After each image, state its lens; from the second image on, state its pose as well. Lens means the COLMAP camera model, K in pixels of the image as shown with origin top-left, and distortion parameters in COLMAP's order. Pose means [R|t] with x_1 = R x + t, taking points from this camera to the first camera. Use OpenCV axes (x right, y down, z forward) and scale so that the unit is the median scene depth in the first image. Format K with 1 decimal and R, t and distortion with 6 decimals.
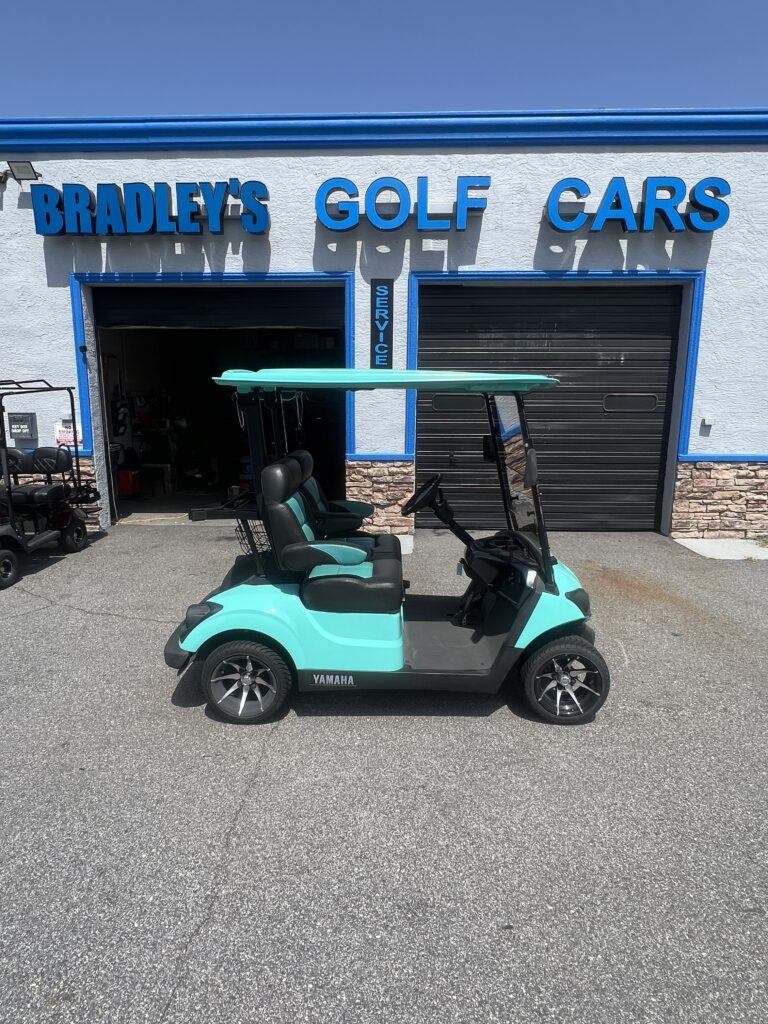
lens RADIAL K [[608.1, 0, 381.6], [0, 608.1, 521.8], [0, 0, 1]] dist [-0.024431, 0.009952]
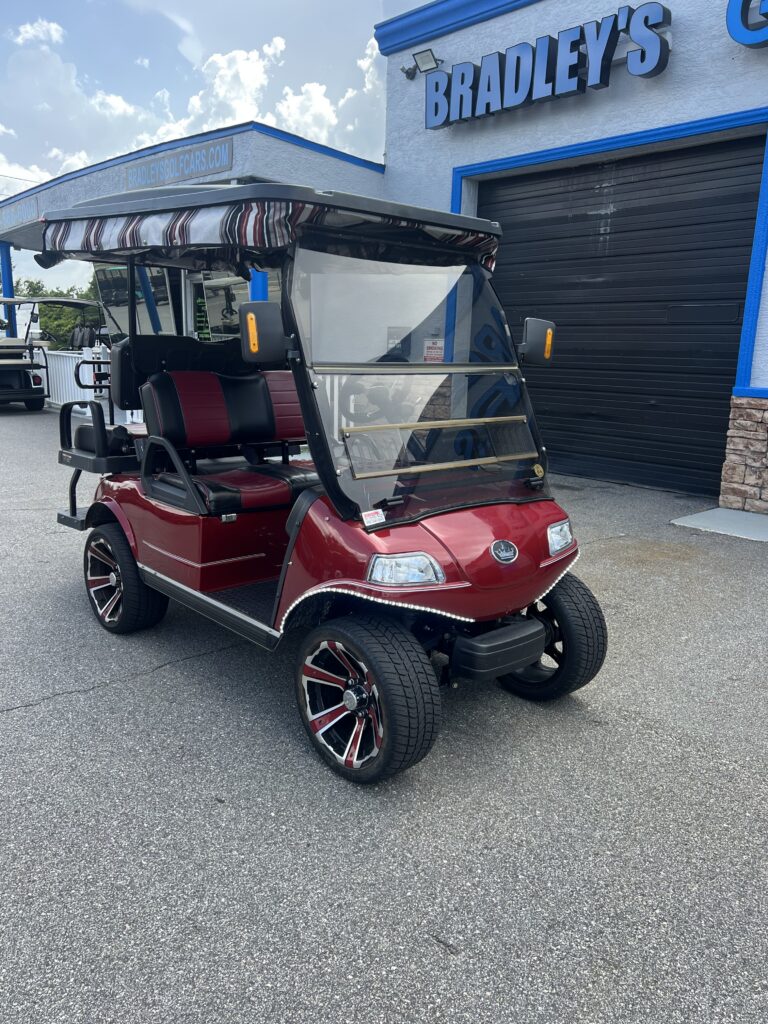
lens RADIAL K [[816.3, 0, 334.9], [0, 816.3, 536.5], [0, 0, 1]] dist [0.013063, -0.010731]
pose [[0.660516, 0.183084, -0.728147, 0.370529], [-0.163372, 0.981623, 0.098619, 0.036455], [0.732822, 0.053820, 0.678289, 0.077536]]
